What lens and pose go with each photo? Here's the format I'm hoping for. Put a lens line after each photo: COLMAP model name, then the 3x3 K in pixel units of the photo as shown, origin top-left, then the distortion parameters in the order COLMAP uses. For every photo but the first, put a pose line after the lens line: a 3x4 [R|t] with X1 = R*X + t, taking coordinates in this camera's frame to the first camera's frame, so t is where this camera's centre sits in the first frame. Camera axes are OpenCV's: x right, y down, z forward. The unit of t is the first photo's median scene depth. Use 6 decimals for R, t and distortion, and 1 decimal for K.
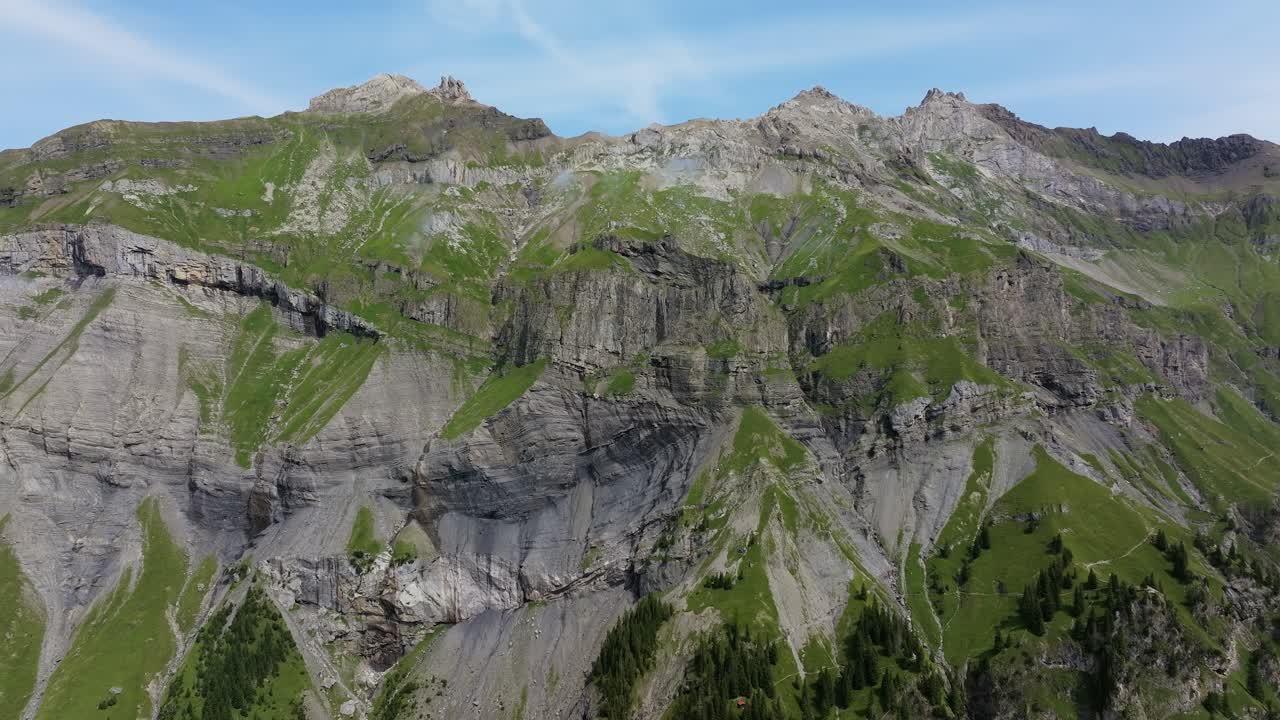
lens RADIAL K [[908.4, 0, 639.5], [0, 908.4, 362.2], [0, 0, 1]] dist [-0.001998, 0.009613]
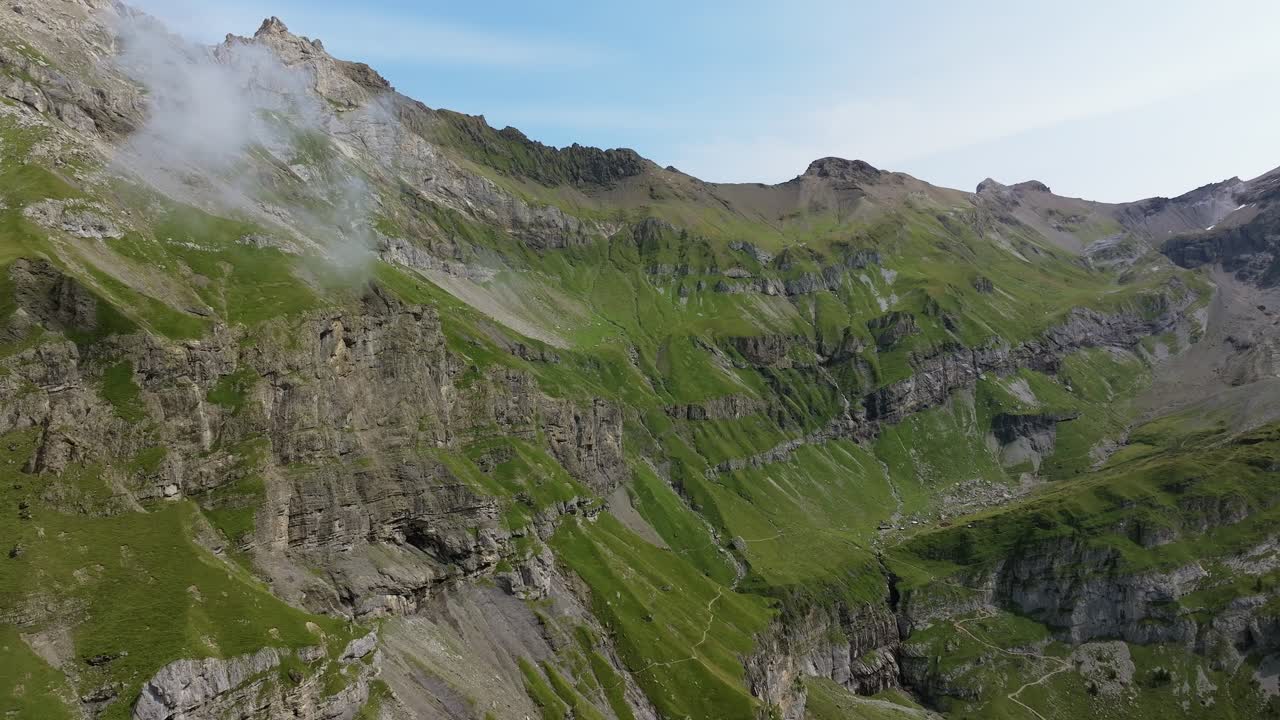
lens RADIAL K [[908.4, 0, 639.6], [0, 908.4, 359.8], [0, 0, 1]] dist [-0.001998, 0.009613]
pose [[0.799582, 0.000068, 0.600557, 0.186564], [-0.003556, 0.999983, 0.004620, -0.065187], [-0.600546, -0.005830, 0.799569, 0.394930]]
